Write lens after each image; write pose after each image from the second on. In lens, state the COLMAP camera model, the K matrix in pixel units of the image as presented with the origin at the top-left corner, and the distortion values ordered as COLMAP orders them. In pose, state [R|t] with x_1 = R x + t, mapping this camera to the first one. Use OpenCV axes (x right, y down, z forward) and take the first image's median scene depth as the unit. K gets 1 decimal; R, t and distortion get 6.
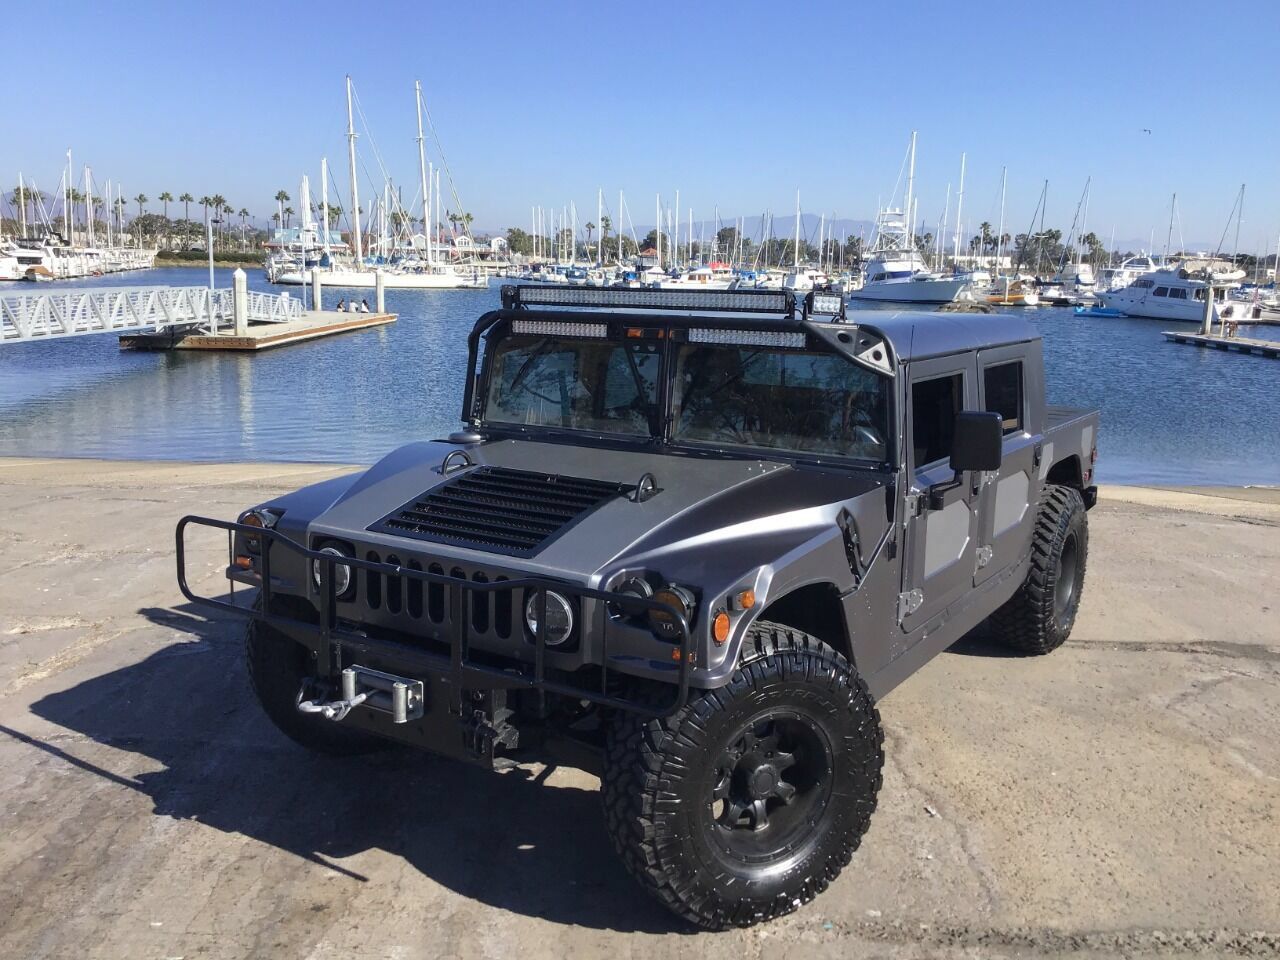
lens RADIAL K [[1178.9, 0, 630.2], [0, 1178.9, 476.8], [0, 0, 1]] dist [0.025101, 0.000000]
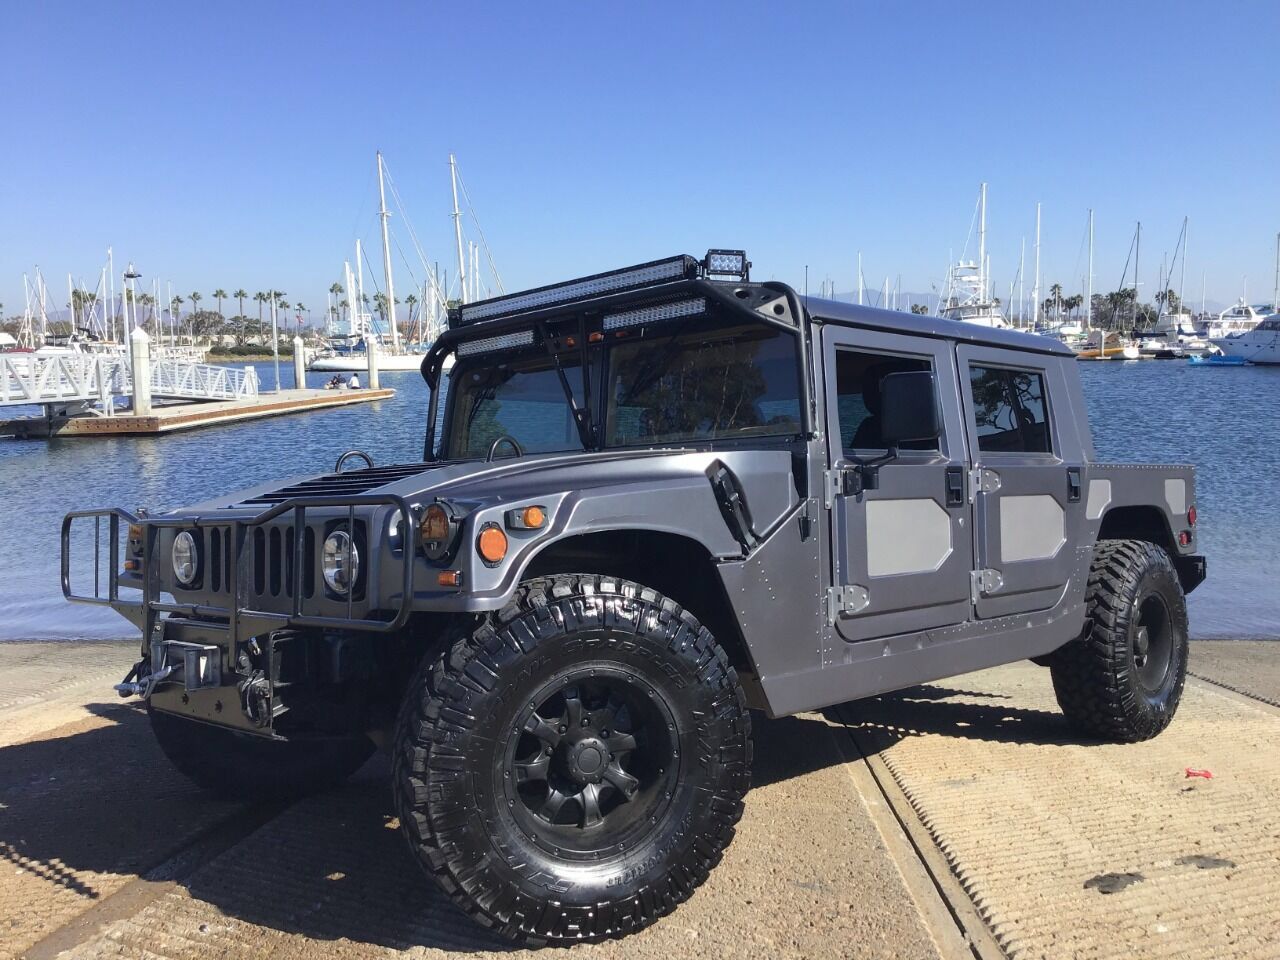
lens RADIAL K [[1178.9, 0, 640.9], [0, 1178.9, 454.7], [0, 0, 1]] dist [0.025101, 0.000000]
pose [[0.979364, -0.042711, -0.197538, 0.277920], [0.000121, 0.977538, -0.210758, 0.191111], [0.202103, 0.206385, 0.957371, 0.151494]]
